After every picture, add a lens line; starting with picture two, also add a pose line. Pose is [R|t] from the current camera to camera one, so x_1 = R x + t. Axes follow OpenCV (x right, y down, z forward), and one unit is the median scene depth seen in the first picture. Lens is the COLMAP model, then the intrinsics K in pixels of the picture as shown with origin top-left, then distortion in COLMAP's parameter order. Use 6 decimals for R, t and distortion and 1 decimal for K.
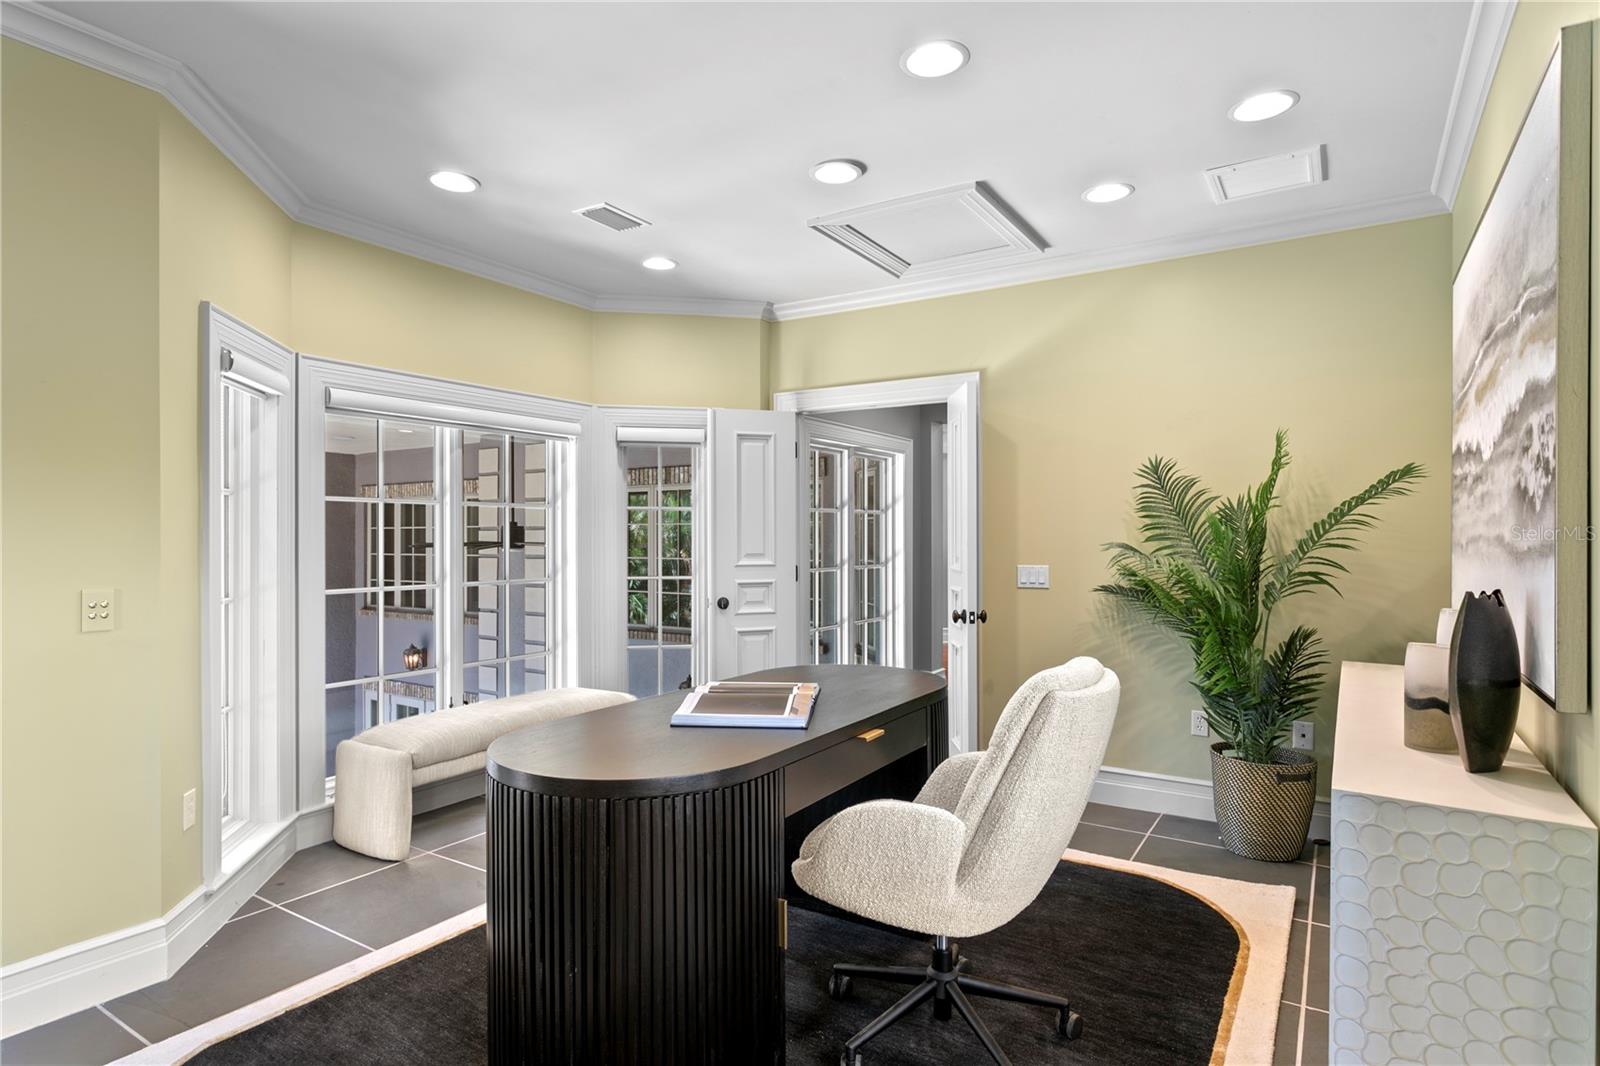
lens RADIAL K [[864.7, 0, 778.7], [0, 864.7, 547.3], [0, 0, 1]] dist [-0.005224, -0.000902]
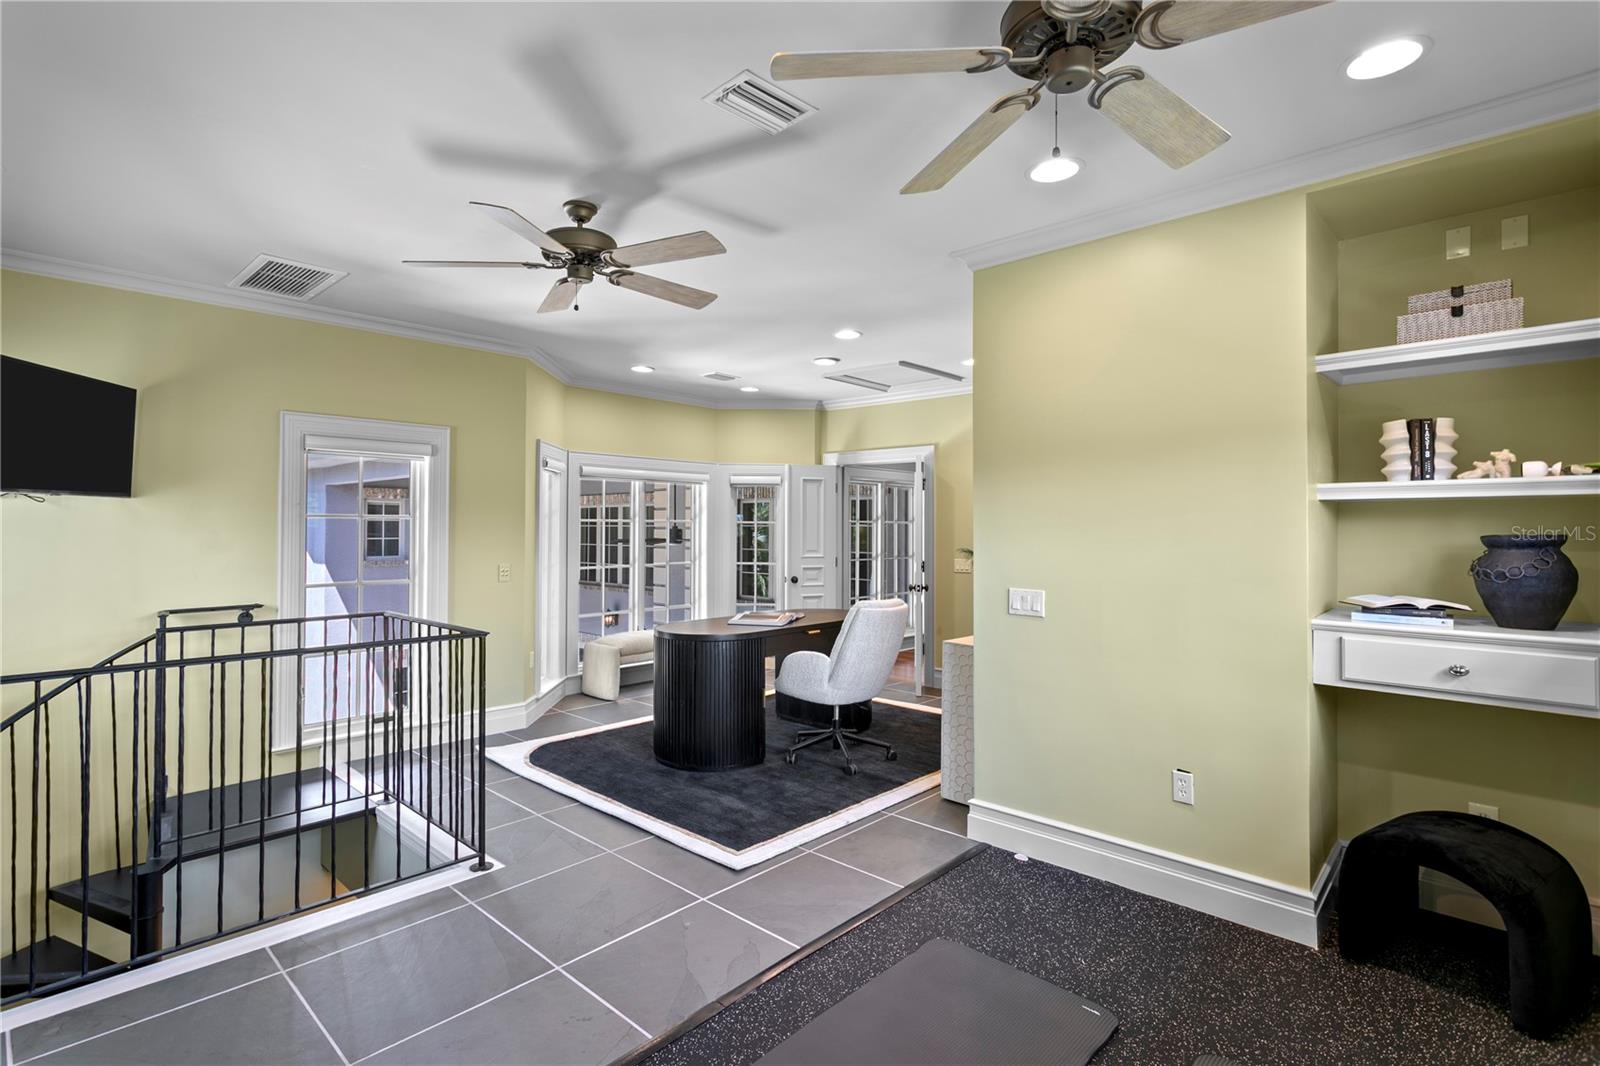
lens RADIAL K [[766.4, 0, 771.0], [0, 766.4, 536.9], [0, 0, 1]] dist [0.004085, -0.000042]
pose [[0.983227, 0.007967, -0.182210, 0.208293], [-0.008204, 0.999966, -0.000550, -0.020283], [0.182199, 0.002035, 0.983260, -0.590615]]
